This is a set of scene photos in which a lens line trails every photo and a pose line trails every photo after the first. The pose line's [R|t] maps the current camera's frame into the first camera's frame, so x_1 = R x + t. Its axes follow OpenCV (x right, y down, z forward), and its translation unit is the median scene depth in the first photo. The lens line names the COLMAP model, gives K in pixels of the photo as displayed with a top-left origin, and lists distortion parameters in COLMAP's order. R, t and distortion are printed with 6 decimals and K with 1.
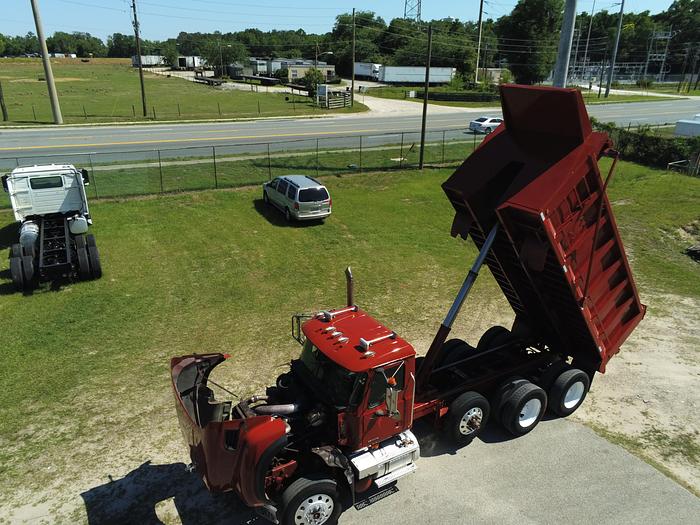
lens RADIAL K [[508.0, 0, 350.0], [0, 508.0, 262.5], [0, 0, 1]] dist [0.004955, 0.003306]
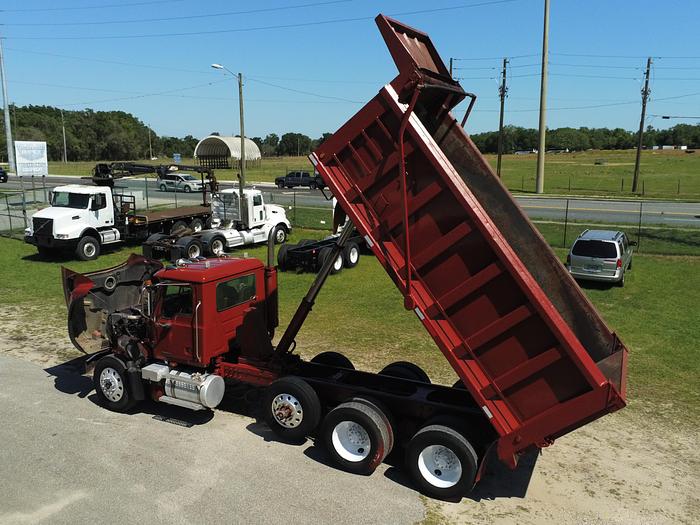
lens RADIAL K [[597.5, 0, 350.0], [0, 597.5, 262.5], [0, 0, 1]] dist [0.083334, -0.131767]
pose [[0.557085, 0.139971, -0.818575, 0.201593], [-0.301737, 0.952444, -0.042488, 0.016150], [0.773699, 0.270664, 0.572827, 0.081433]]
